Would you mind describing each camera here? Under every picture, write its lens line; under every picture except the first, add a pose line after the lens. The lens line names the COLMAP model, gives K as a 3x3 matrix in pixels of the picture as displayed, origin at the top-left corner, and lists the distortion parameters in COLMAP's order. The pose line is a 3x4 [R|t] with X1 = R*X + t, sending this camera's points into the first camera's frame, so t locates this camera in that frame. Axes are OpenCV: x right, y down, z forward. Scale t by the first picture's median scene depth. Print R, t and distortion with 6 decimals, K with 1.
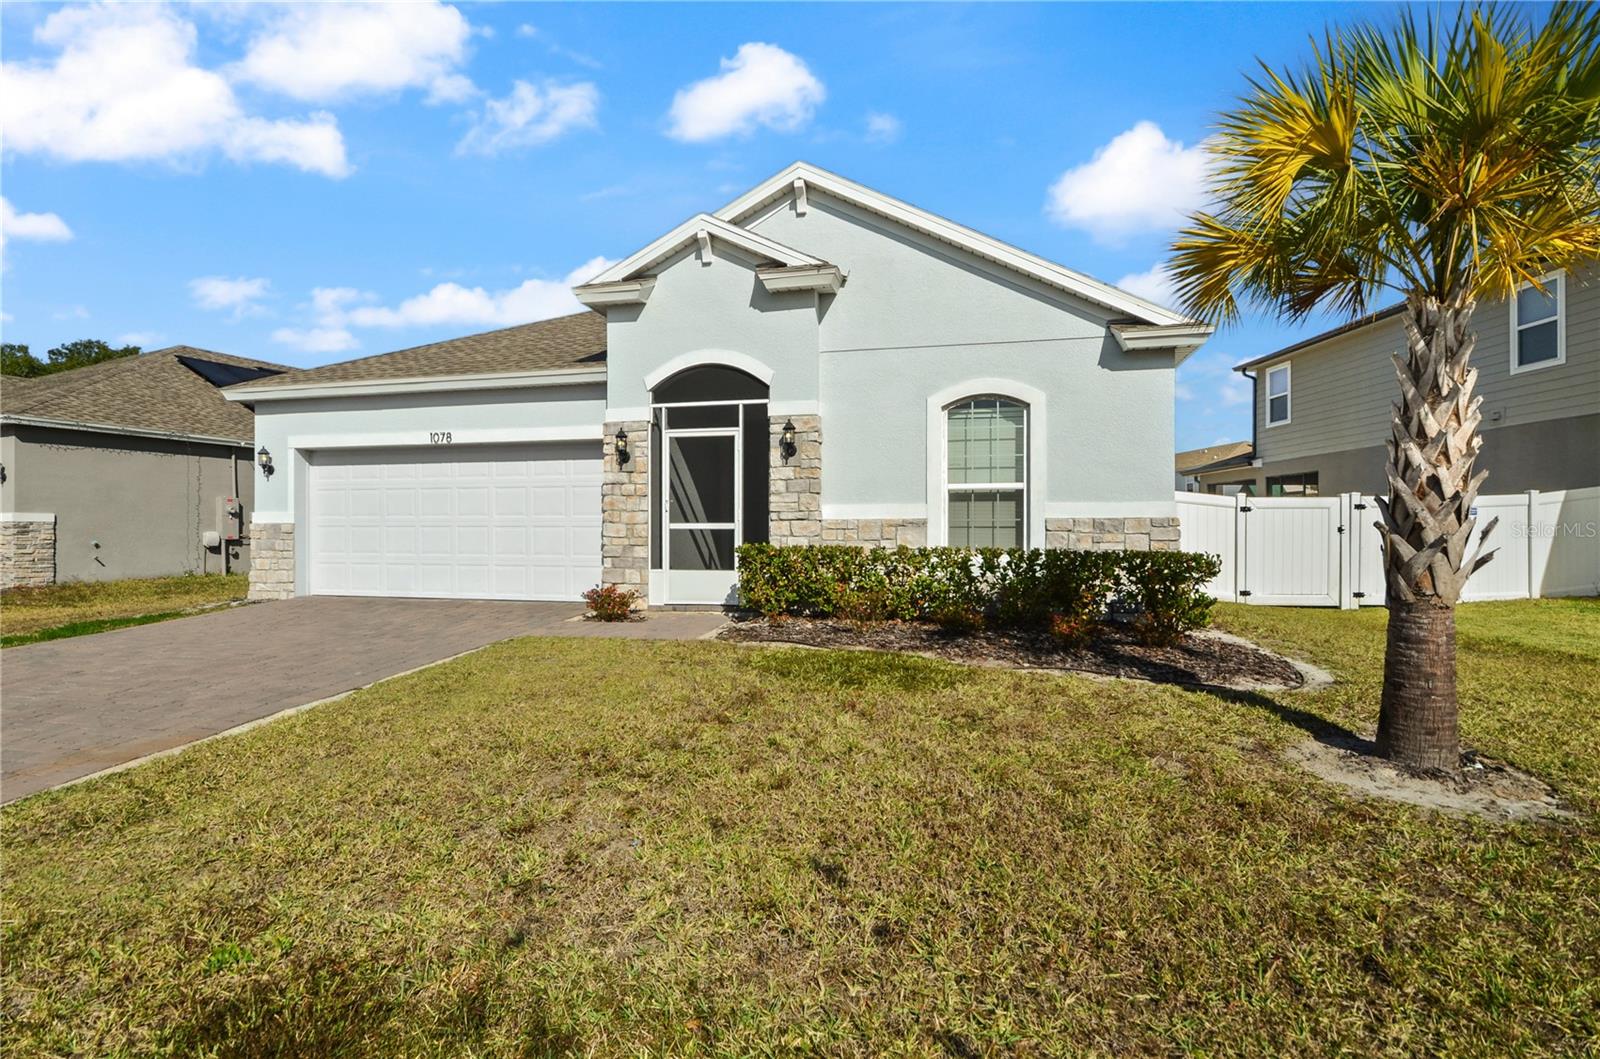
lens RADIAL K [[755.3, 0, 800.0], [0, 755.3, 529.5], [0, 0, 1]] dist [-0.000038, -0.000048]
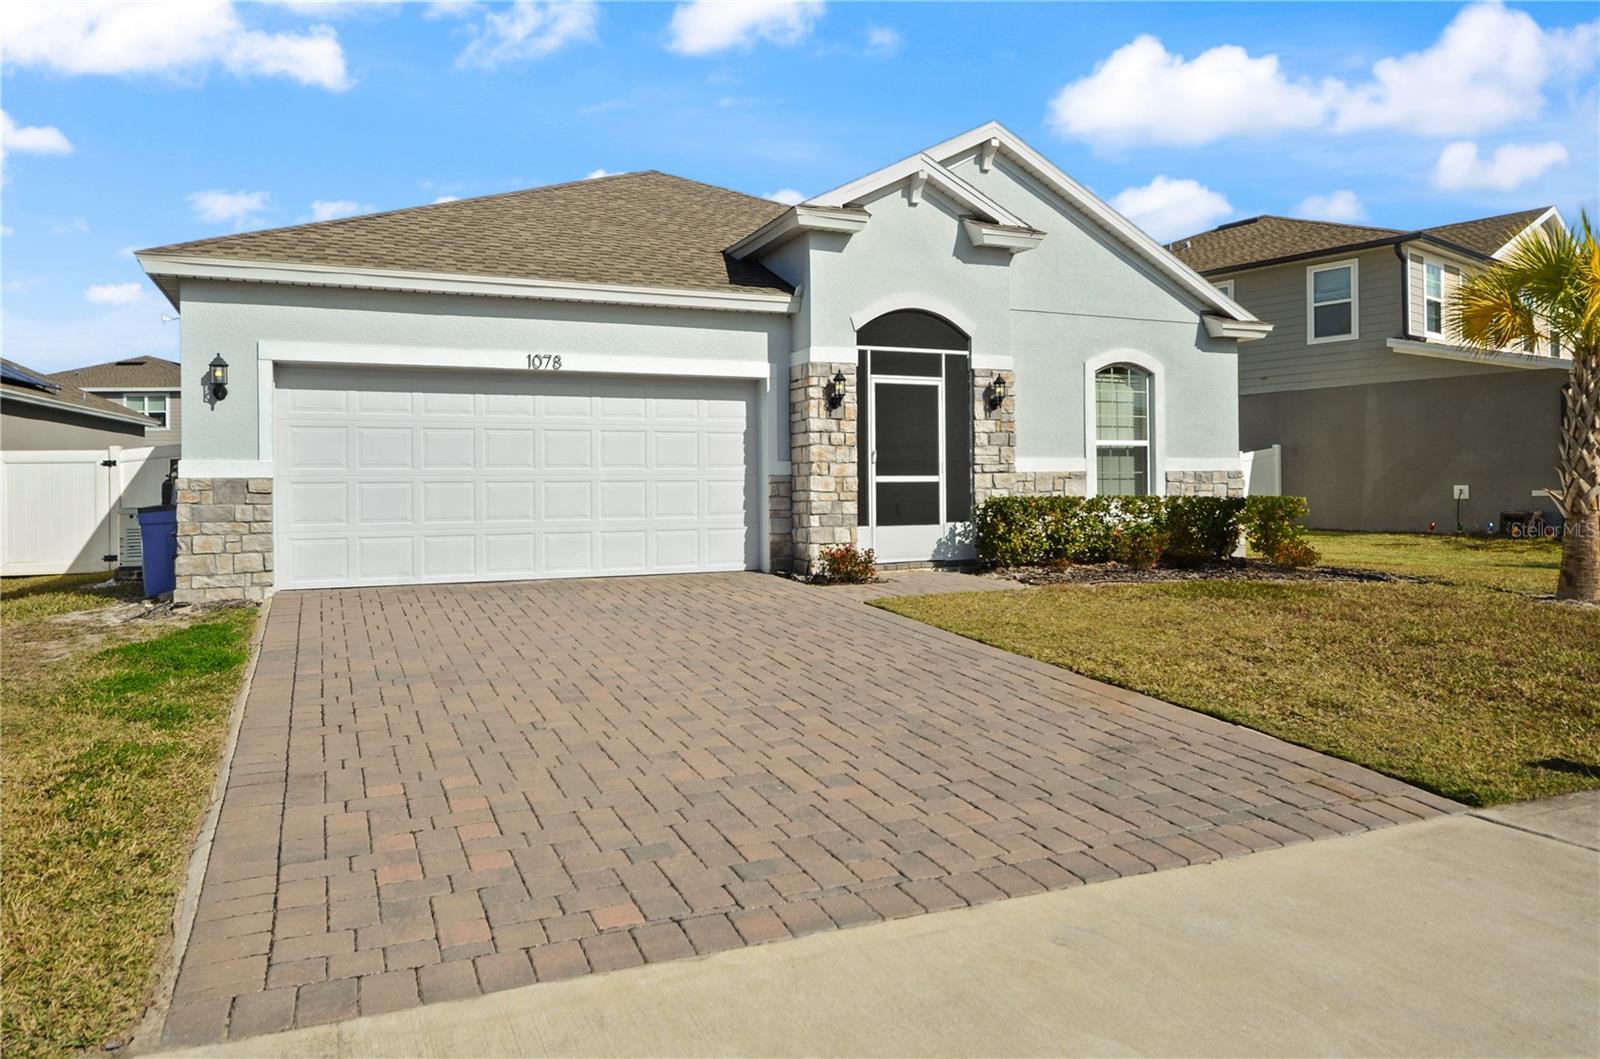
lens RADIAL K [[1016.9, 0, 801.0], [0, 1016.9, 477.2], [0, 0, 1]] dist [-0.003607, -0.000715]
pose [[0.801917, -0.002094, 0.597431, -1.013048], [0.008845, 0.999926, -0.008367, 0.002821], [-0.597369, 0.011993, 0.801877, 0.058607]]
